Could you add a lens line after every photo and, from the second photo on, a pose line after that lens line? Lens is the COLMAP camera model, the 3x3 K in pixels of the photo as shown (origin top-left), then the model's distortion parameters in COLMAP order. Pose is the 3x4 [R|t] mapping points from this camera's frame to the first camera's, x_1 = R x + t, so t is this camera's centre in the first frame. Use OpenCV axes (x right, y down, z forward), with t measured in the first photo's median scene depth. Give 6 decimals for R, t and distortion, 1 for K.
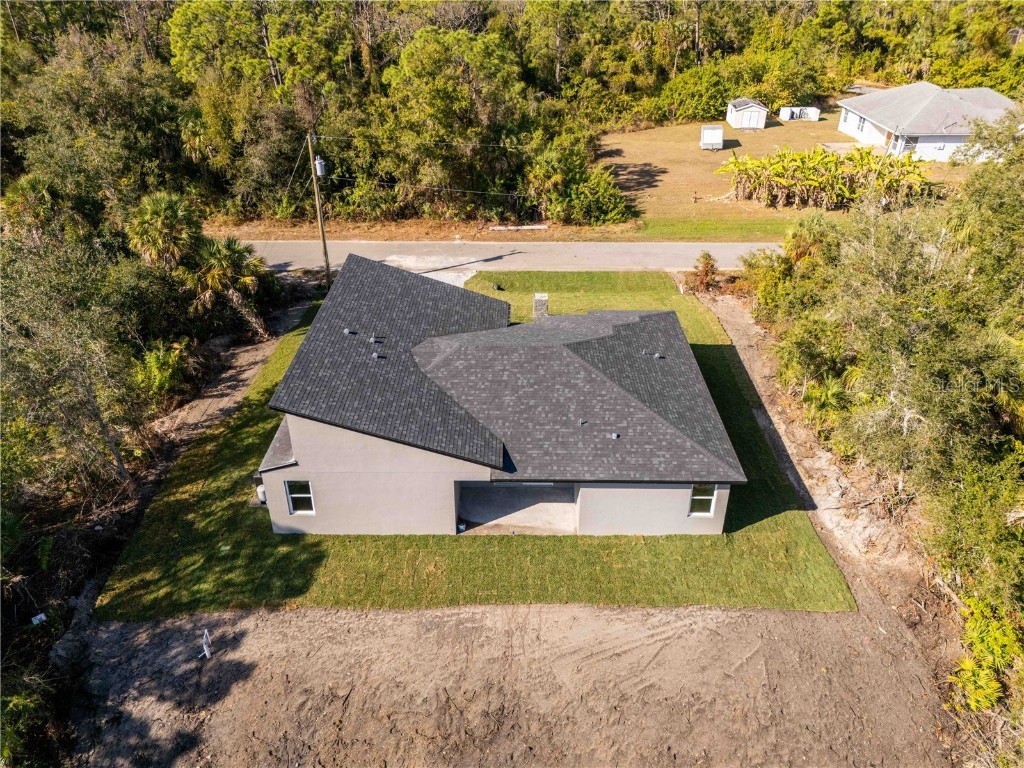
lens RADIAL K [[754.7, 0, 515.1], [0, 754.7, 384.6], [0, 0, 1]] dist [0.074831, -0.072276]
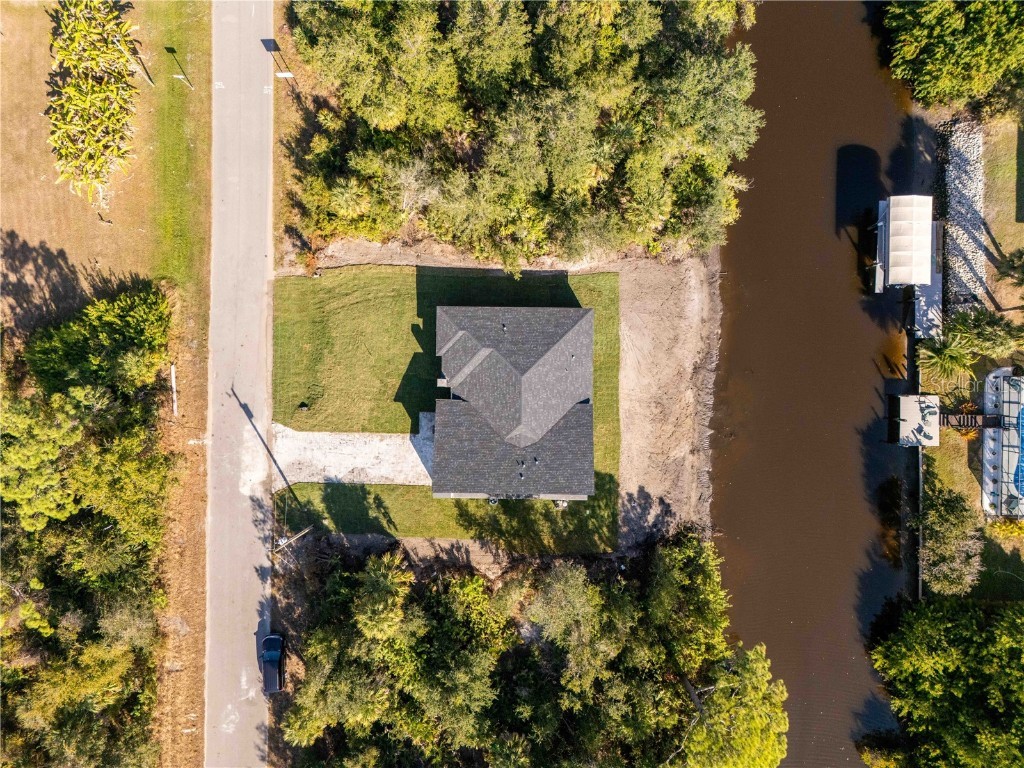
lens RADIAL K [[754.7, 0, 515.1], [0, 754.7, 384.6], [0, 0, 1]] dist [0.074831, -0.072276]
pose [[0.008886, -0.999897, -0.011301, 0.069849], [0.524746, -0.004958, 0.851245, -2.064128], [-0.851213, -0.013495, 0.524648, -0.105012]]
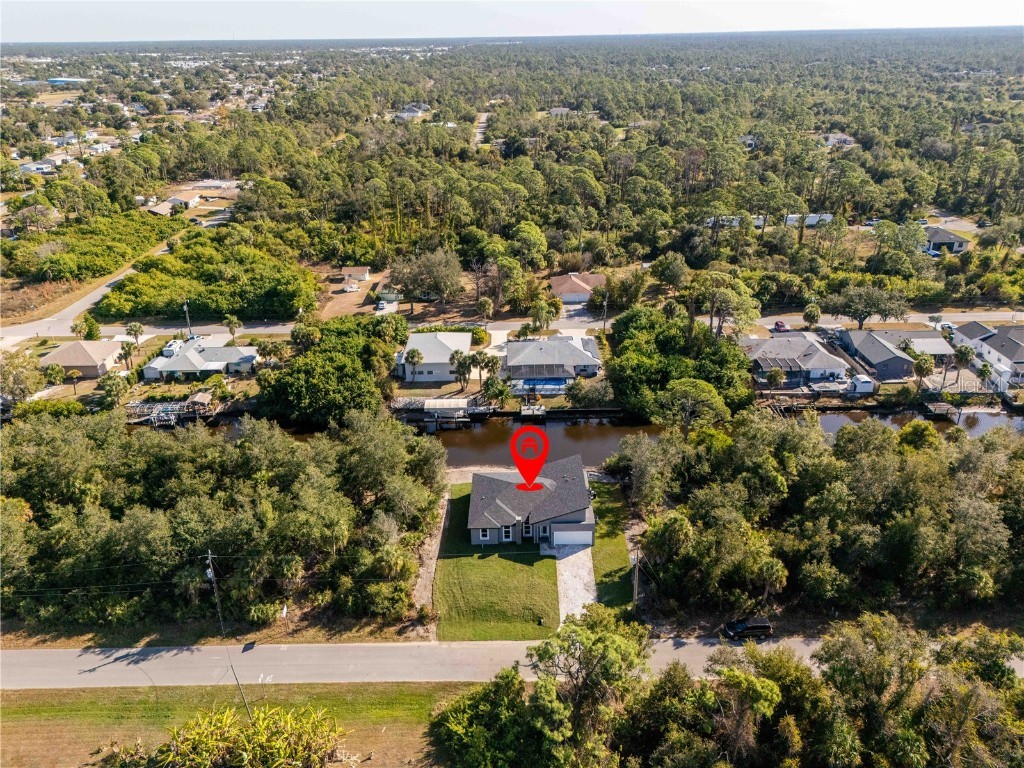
lens RADIAL K [[754.7, 0, 515.1], [0, 754.7, 384.6], [0, 0, 1]] dist [0.074831, -0.072276]
pose [[-0.999897, 0.014304, 0.000704, 0.051070], [0.008713, 0.568619, 0.822555, -3.518294], [0.011366, 0.822477, -0.568685, 2.885187]]
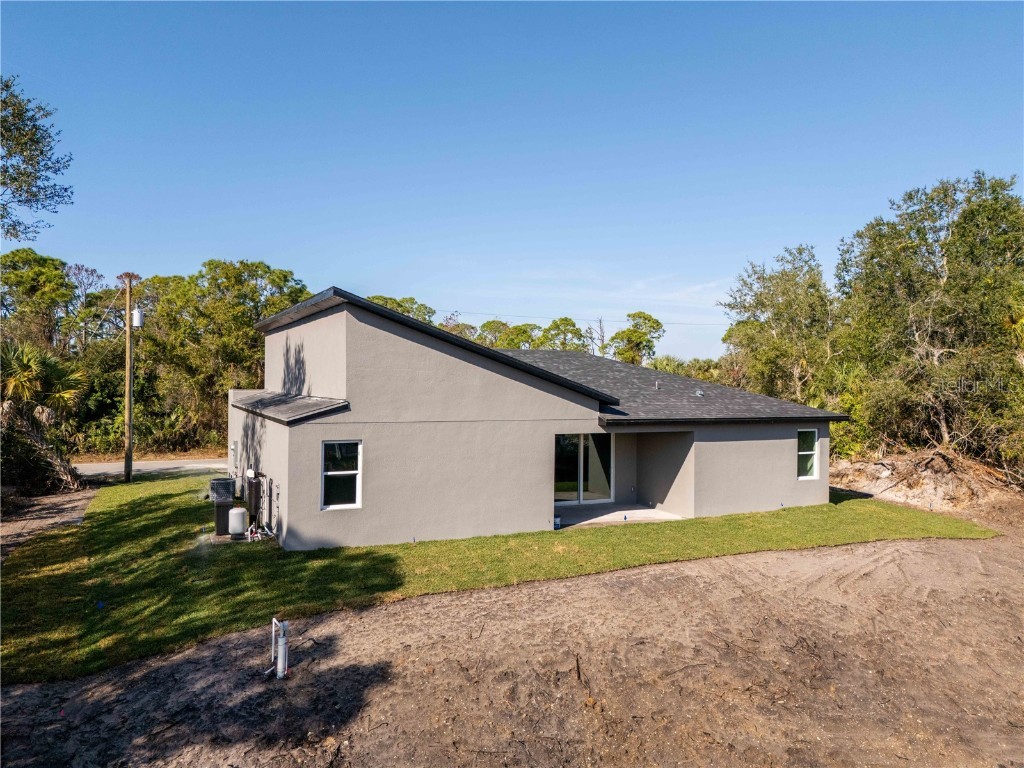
lens RADIAL K [[747.9, 0, 512.0], [0, 747.9, 384.0], [0, 0, 1]] dist [0.100675, -0.098376]
pose [[0.900083, 0.003356, 0.435707, -0.424682], [0.214781, 0.866623, -0.450370, 0.393430], [-0.379105, 0.498952, 0.779311, 0.410062]]
